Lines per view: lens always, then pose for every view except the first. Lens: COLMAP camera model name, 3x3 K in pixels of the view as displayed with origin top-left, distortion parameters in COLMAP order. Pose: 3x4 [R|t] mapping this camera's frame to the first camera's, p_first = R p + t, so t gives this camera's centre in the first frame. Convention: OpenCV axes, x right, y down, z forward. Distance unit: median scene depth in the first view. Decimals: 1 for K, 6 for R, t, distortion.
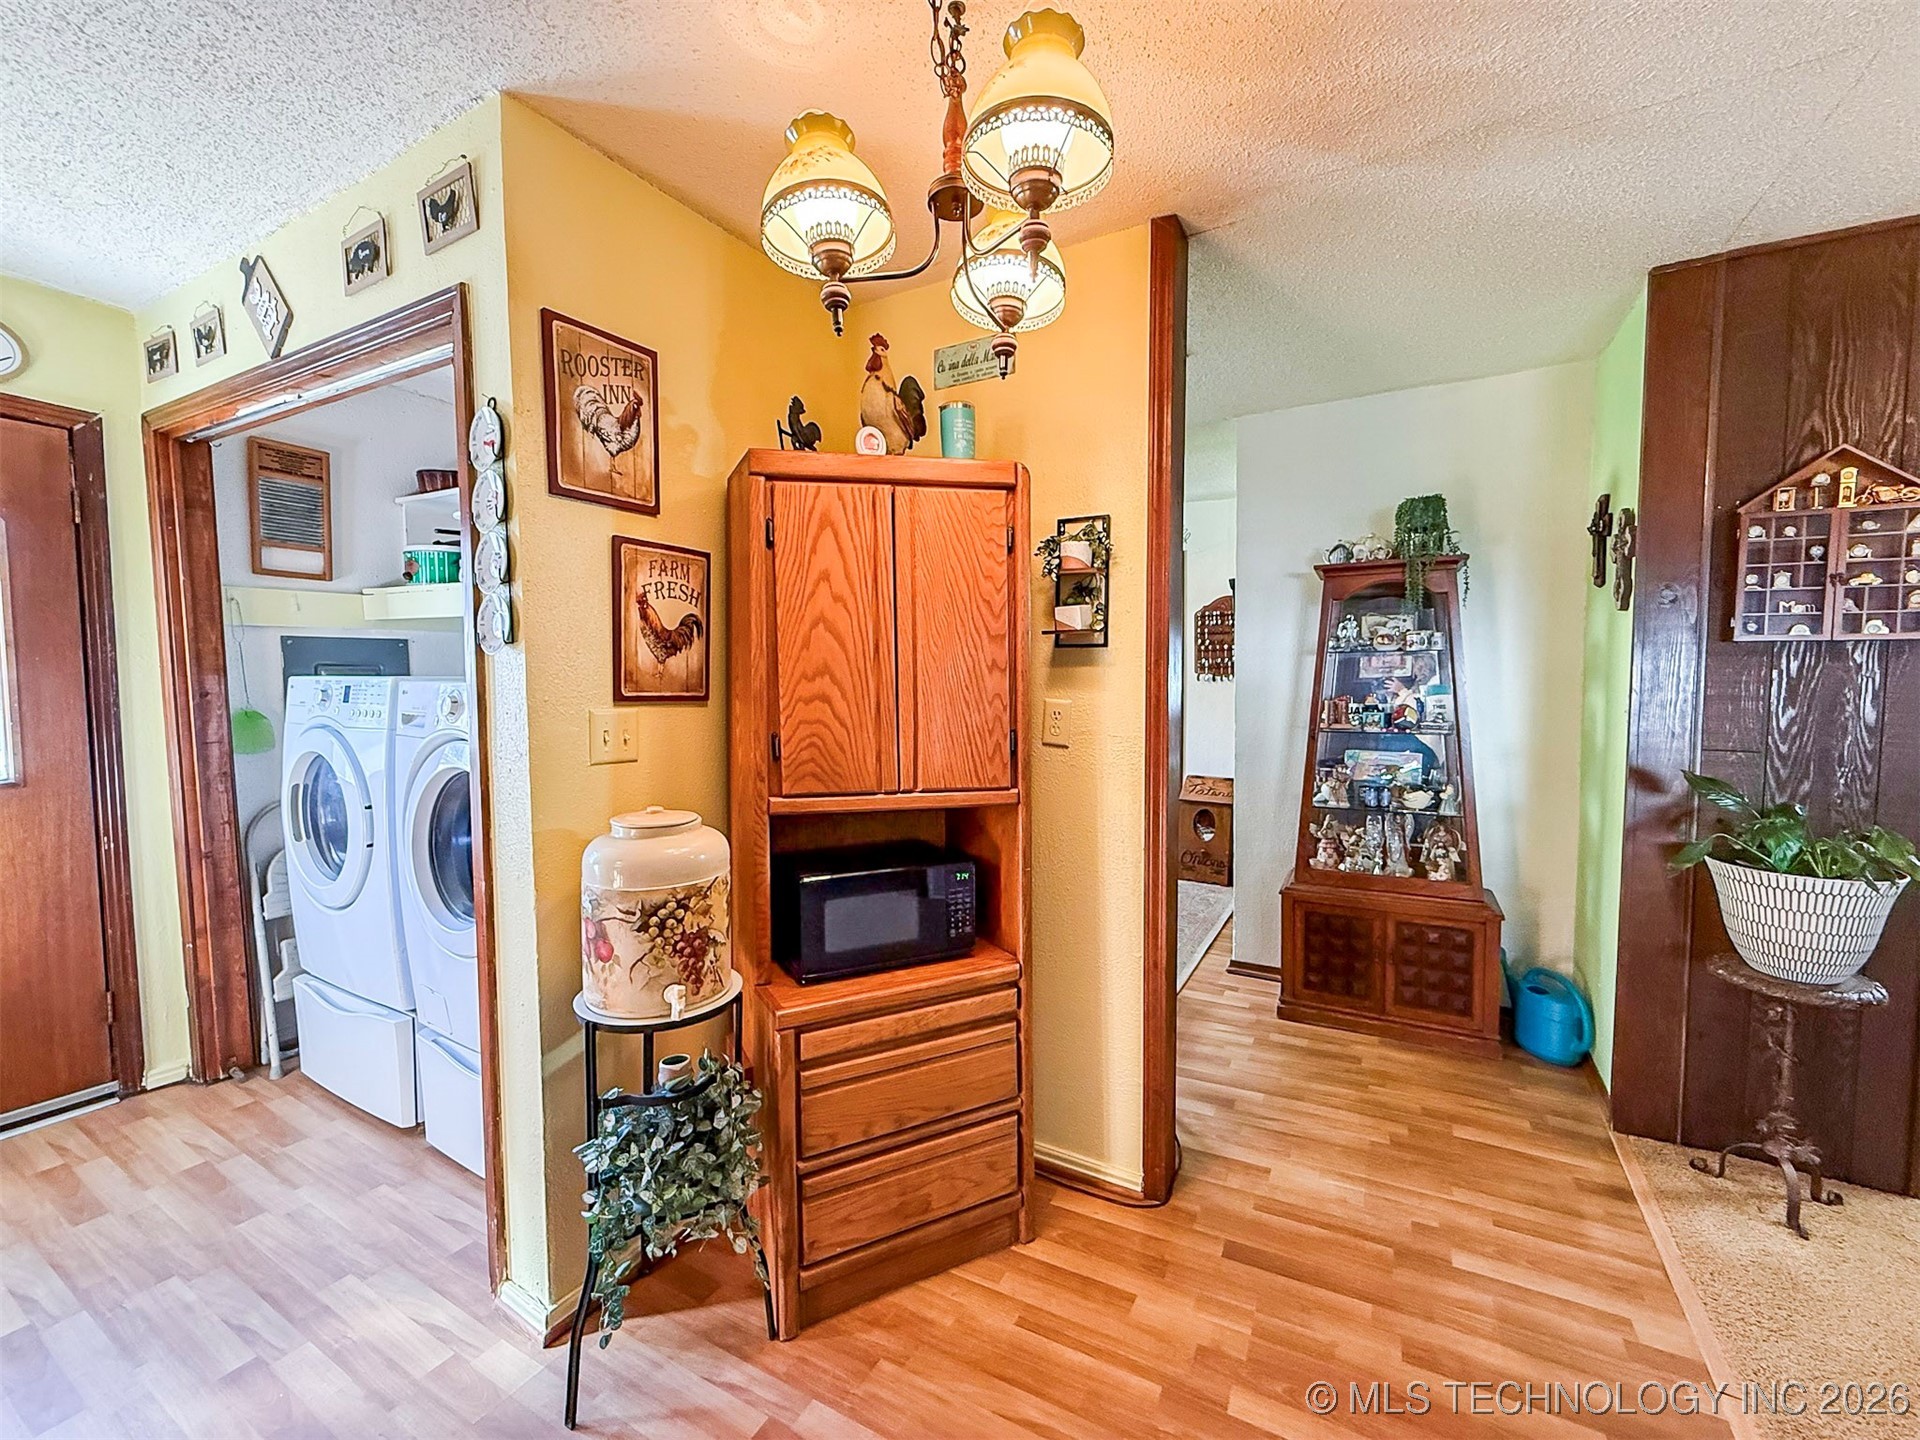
lens RADIAL K [[767.2, 0, 958.9], [0, 767.2, 718.1], [0, 0, 1]] dist [0.001132, -0.000281]
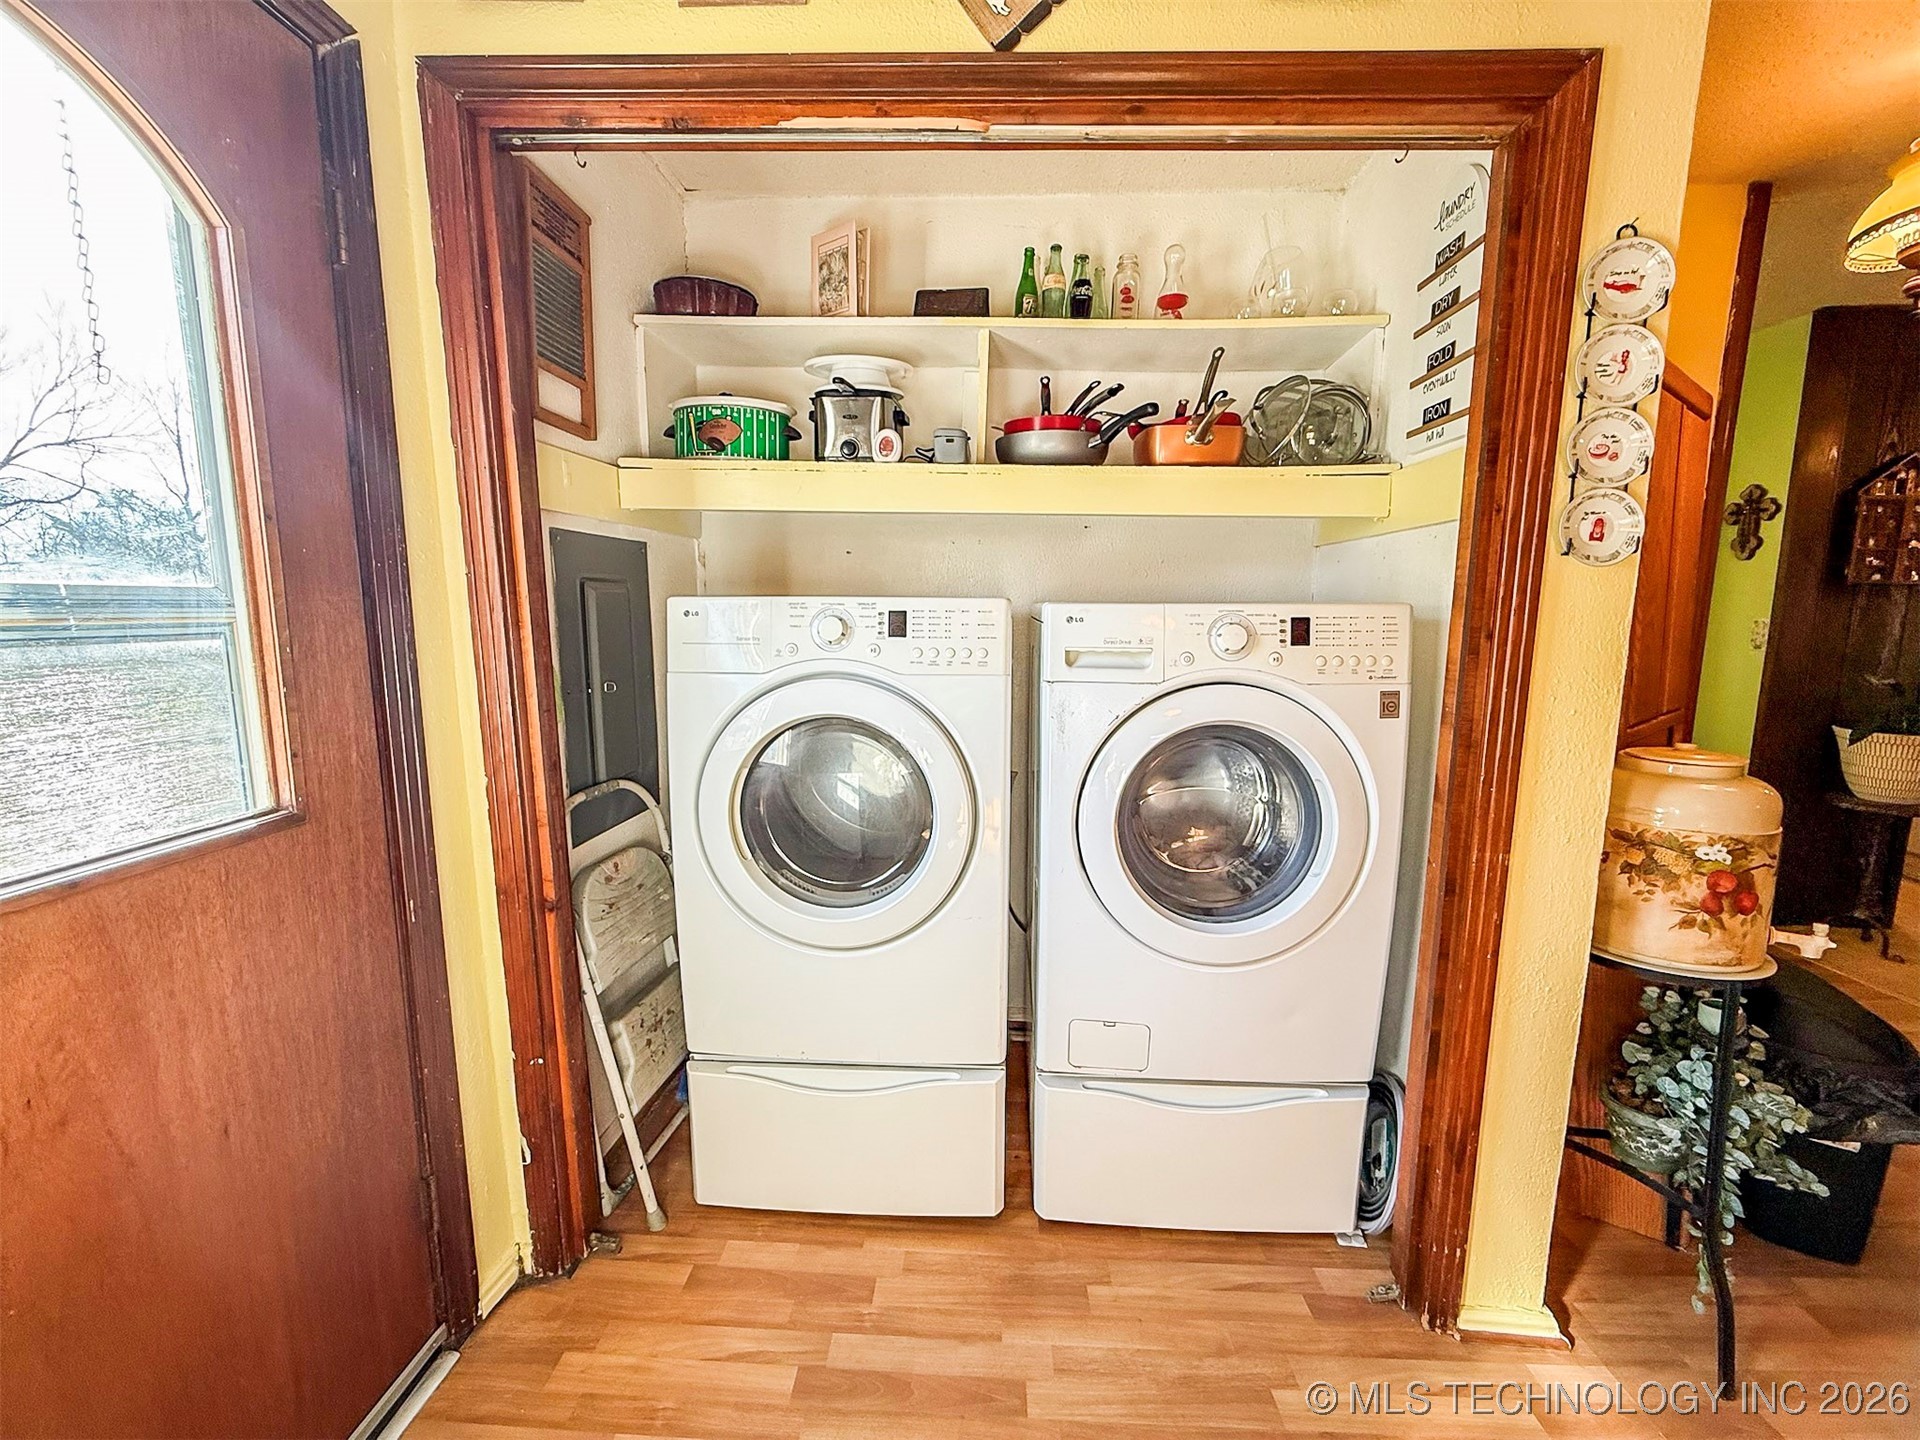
lens RADIAL K [[767.2, 0, 959.4], [0, 767.2, 719.7], [0, 0, 1]] dist [0.001132, -0.000281]
pose [[0.894411, -0.057089, 0.443587, -1.177509], [0.020770, 0.996052, 0.086311, -0.005677], [-0.446763, -0.067985, 0.892066, 0.437536]]
